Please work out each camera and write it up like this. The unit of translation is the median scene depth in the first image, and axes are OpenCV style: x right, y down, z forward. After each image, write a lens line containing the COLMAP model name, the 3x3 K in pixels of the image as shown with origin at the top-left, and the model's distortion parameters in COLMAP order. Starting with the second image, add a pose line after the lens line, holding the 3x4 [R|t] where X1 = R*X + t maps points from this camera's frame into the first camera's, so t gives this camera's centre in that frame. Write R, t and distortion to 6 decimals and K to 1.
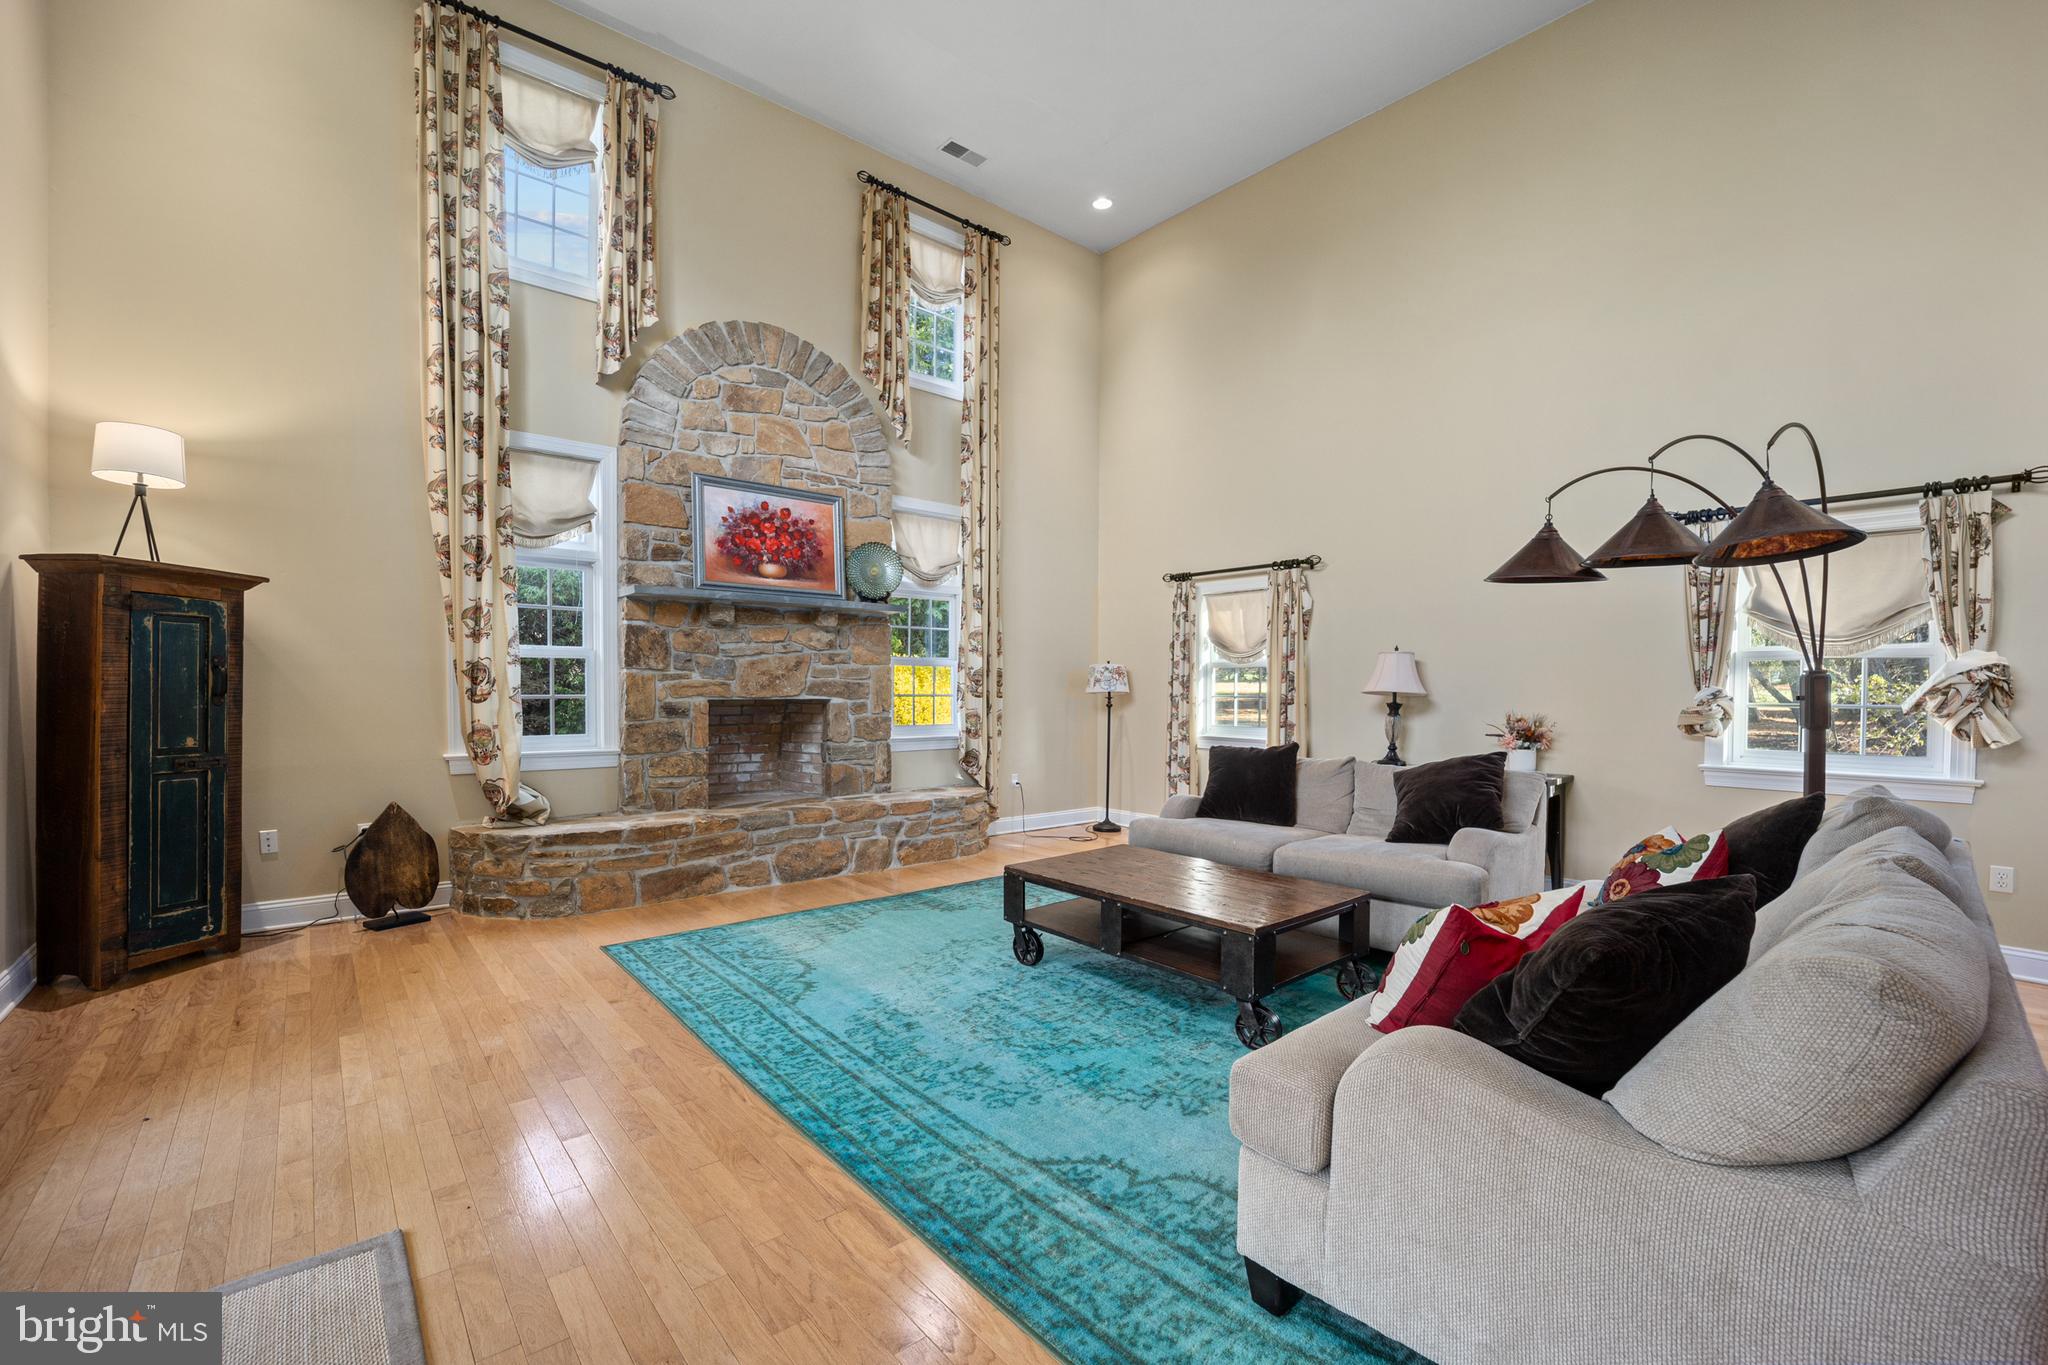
lens RADIAL K [[829.2, 0, 1009.8], [0, 829.2, 690.2], [0, 0, 1]] dist [-0.018670, -0.000634]
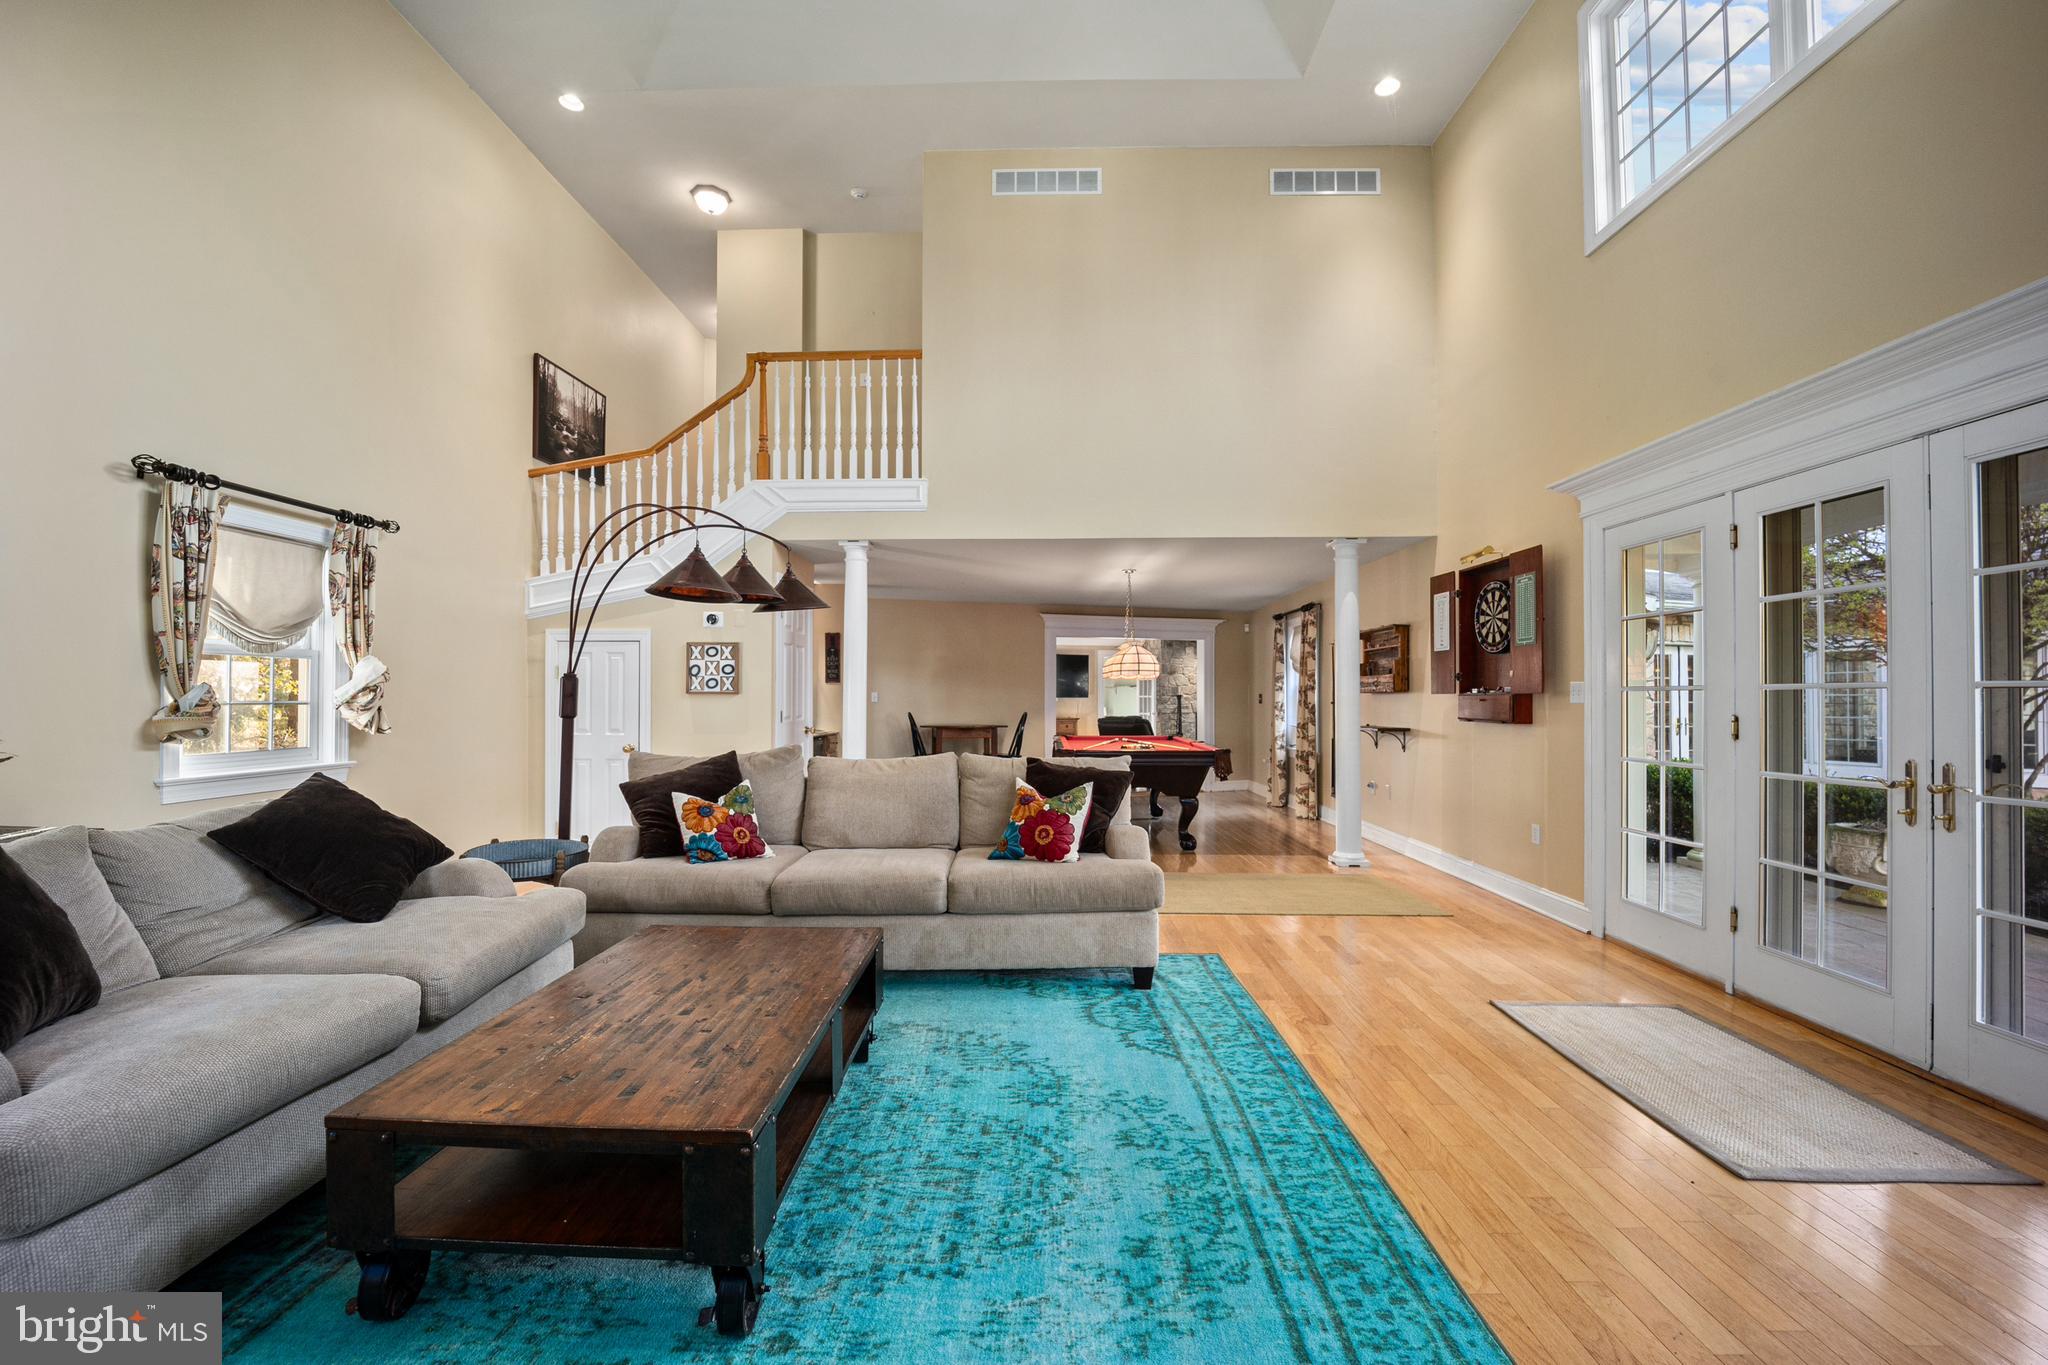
lens RADIAL K [[829.2, 0, 1006.3], [0, 829.2, 688.2], [0, 0, 1]] dist [-0.018670, -0.000634]
pose [[-0.738215, -0.002057, 0.674563, -0.536188], [-0.005075, 0.999984, -0.002504, -0.001896], [-0.674547, -0.005272, -0.738213, 1.788136]]
